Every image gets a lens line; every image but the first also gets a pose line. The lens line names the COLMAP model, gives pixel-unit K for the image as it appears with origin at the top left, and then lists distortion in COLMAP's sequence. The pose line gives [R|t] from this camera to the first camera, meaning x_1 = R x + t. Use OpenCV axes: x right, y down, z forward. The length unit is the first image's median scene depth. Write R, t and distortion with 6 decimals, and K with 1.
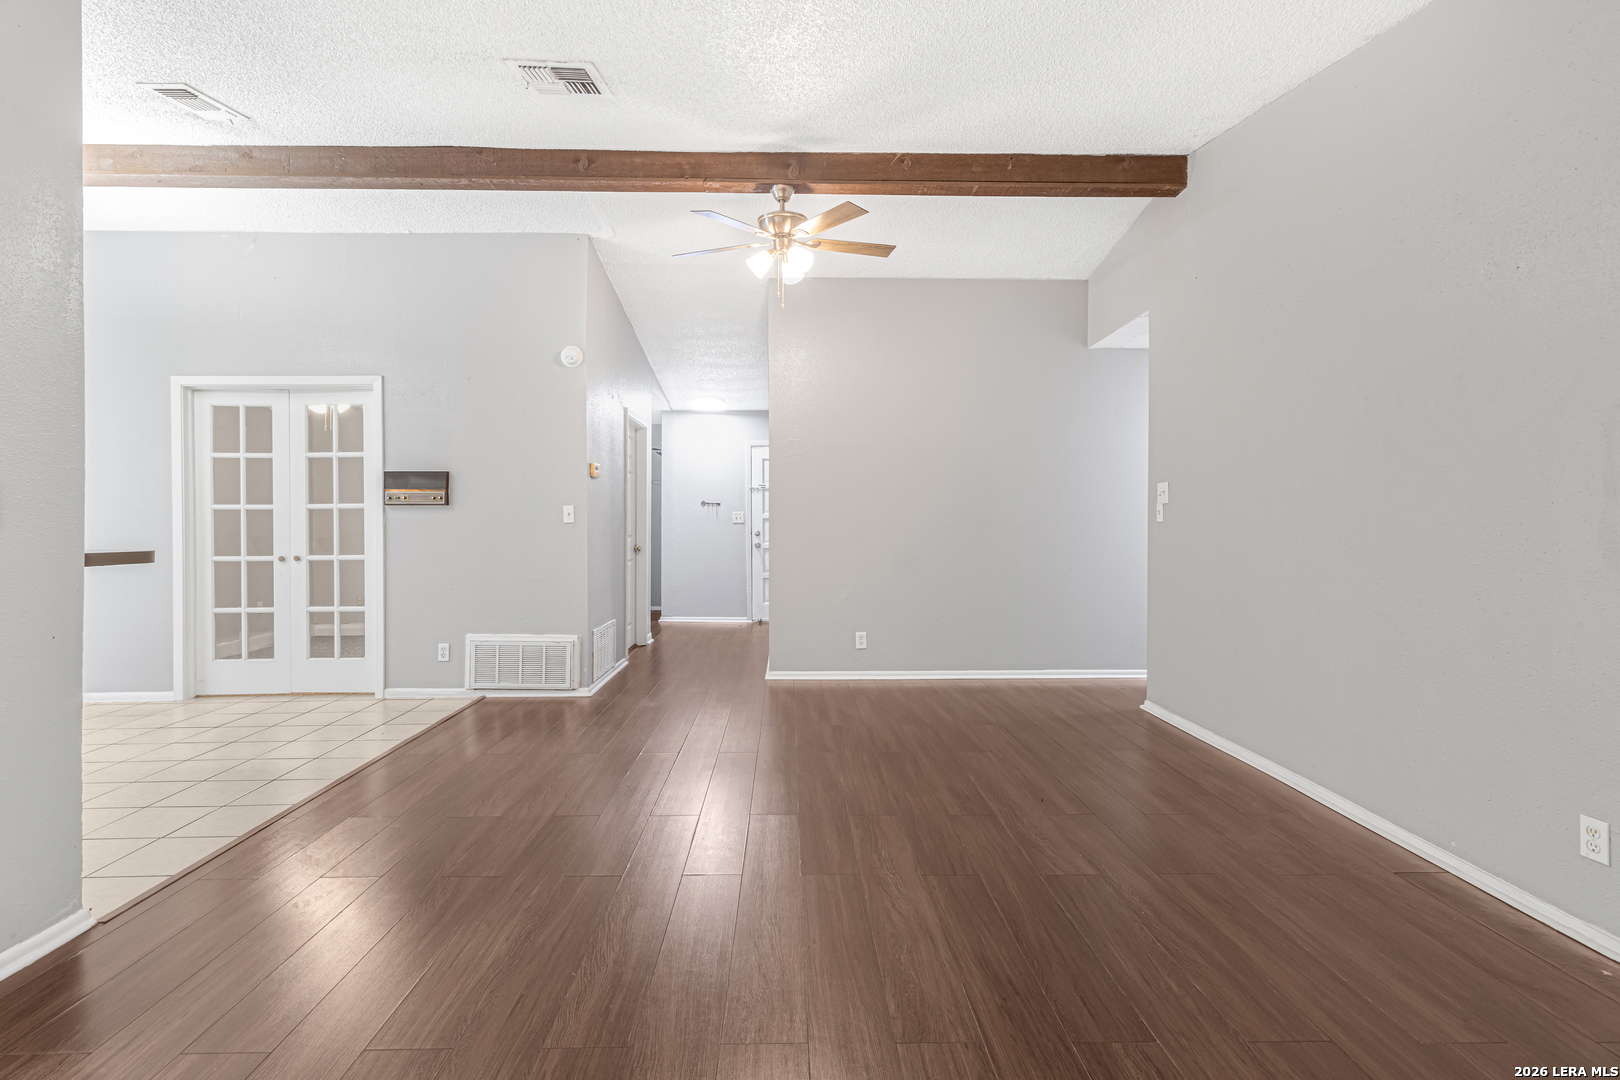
lens RADIAL K [[763.1, 0, 791.2], [0, 763.1, 531.0], [0, 0, 1]] dist [0.002513, 0.000053]
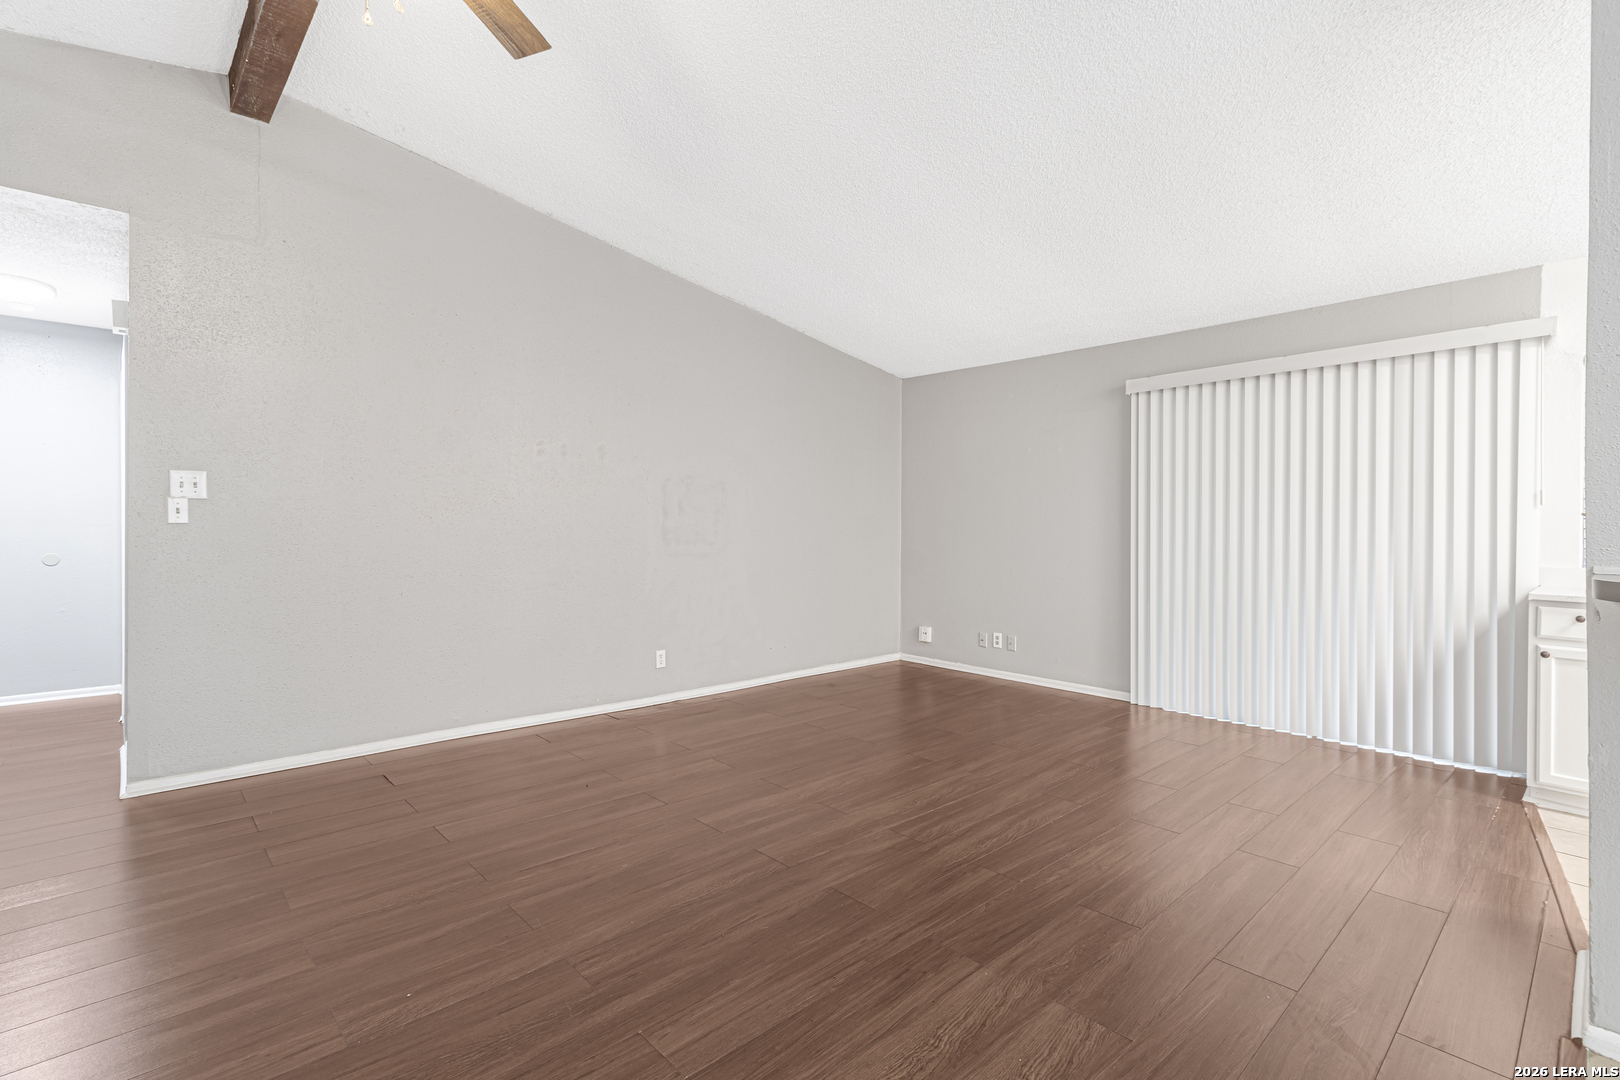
lens RADIAL K [[748.2, 0, 815.0], [0, 748.2, 532.4], [0, 0, 1]] dist [-0.001840, 0.000054]
pose [[-0.682321, -0.009837, 0.730987, -0.411458], [0.002904, 0.999865, 0.016166, -0.013499], [-0.731047, 0.013154, -0.682200, 0.924489]]
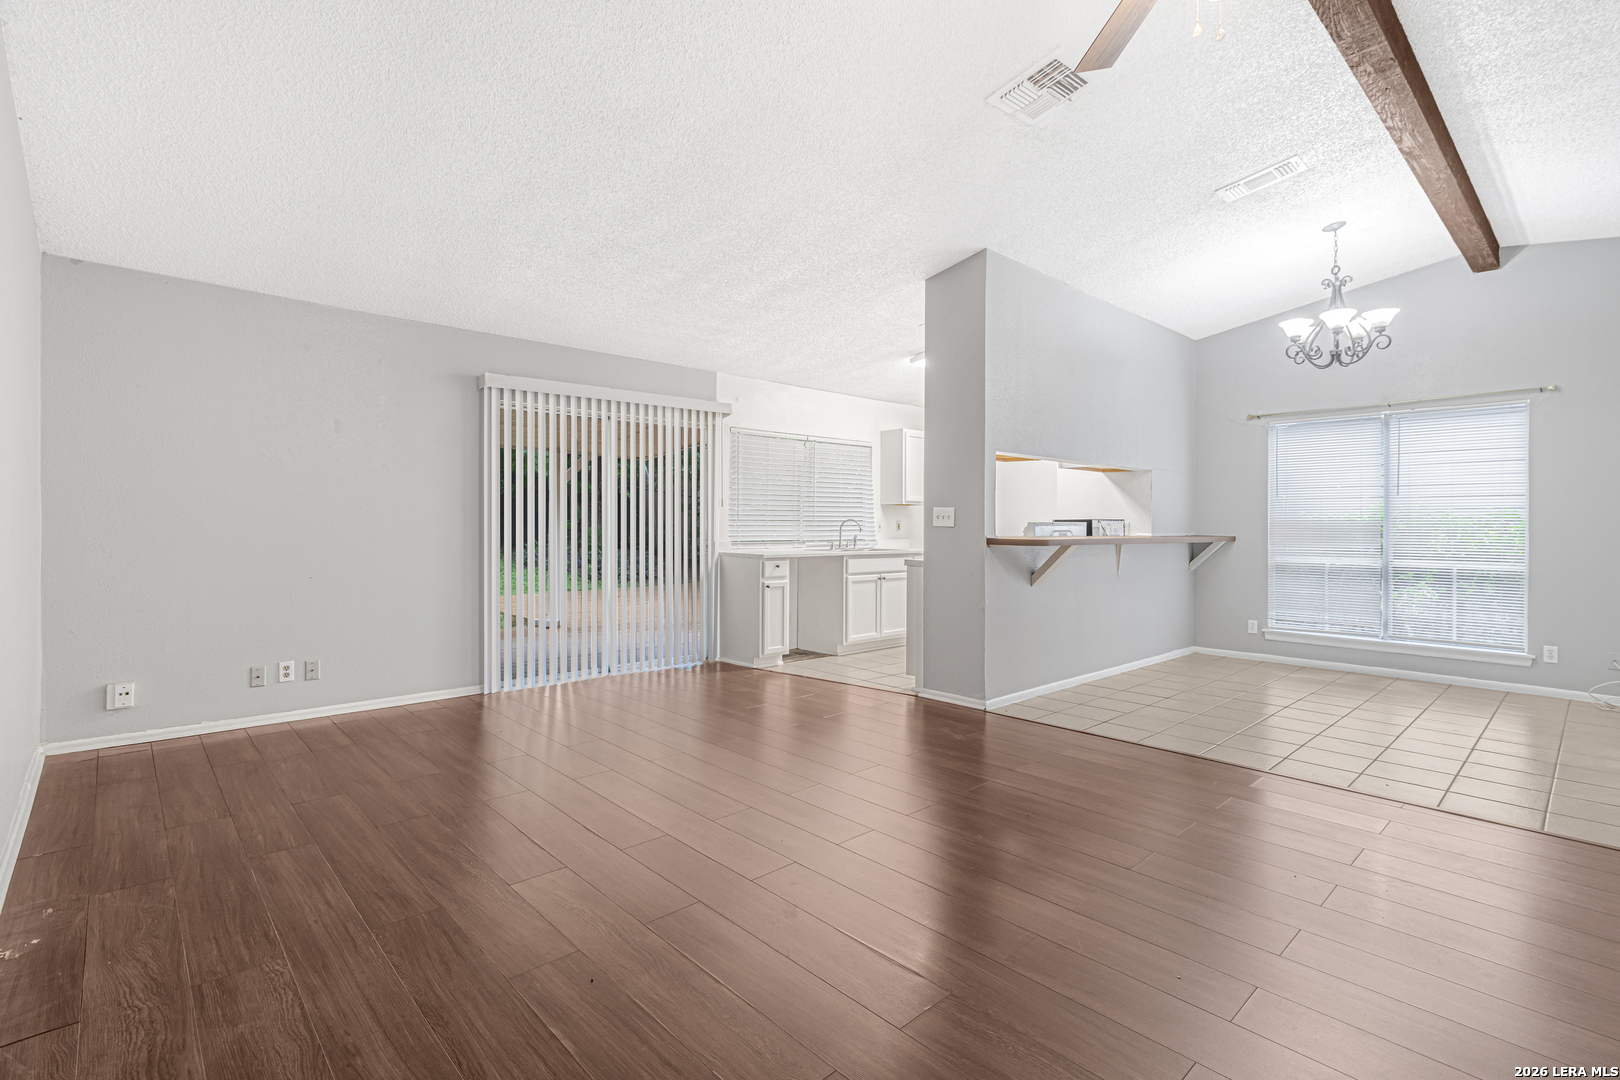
lens RADIAL K [[738.2, 0, 818.2], [0, 738.2, 526.8], [0, 0, 1]] dist [0.000195, 0.000035]
pose [[-0.726930, 0.001656, -0.686709, 0.376566], [-0.011026, 0.999840, 0.014083, -0.011689], [0.686623, 0.017809, -0.726796, 0.962642]]
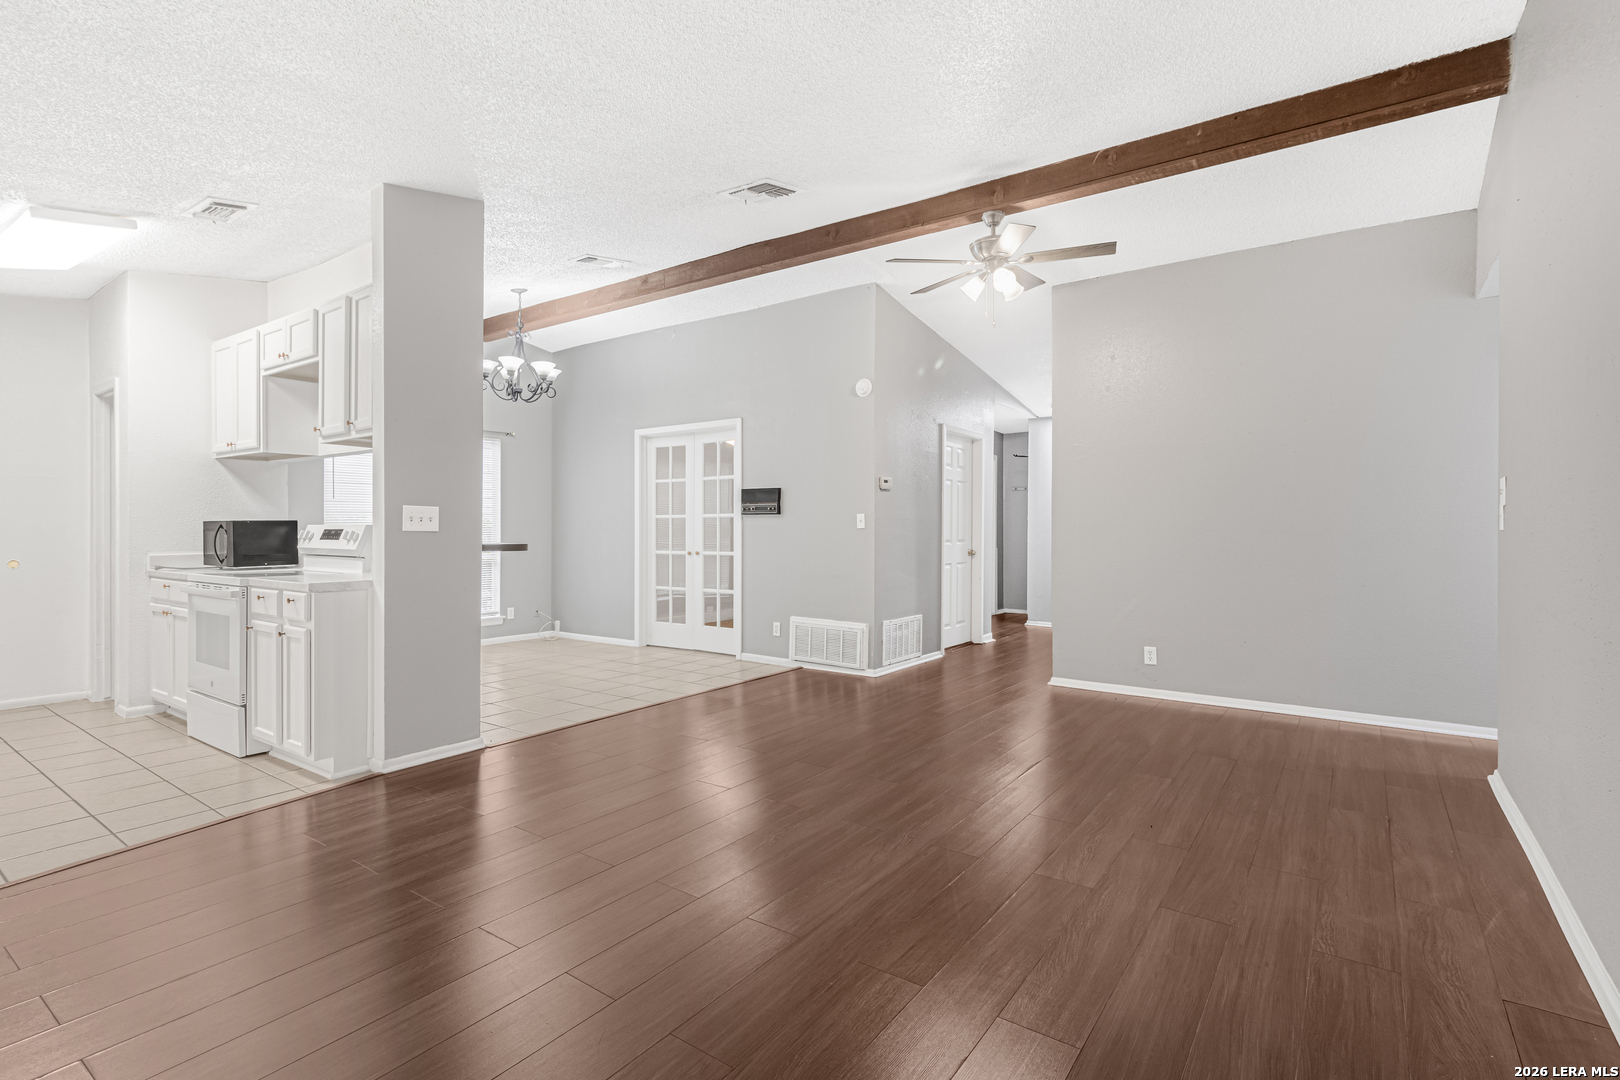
lens RADIAL K [[763.1, 0, 791.2], [0, 763.1, 531.0], [0, 0, 1]] dist [0.002513, 0.000053]
pose [[0.798745, 0.005451, -0.601644, 0.336866], [-0.009515, 0.999948, -0.003573, -0.001354], [0.601594, 0.008578, 0.798756, -0.010631]]
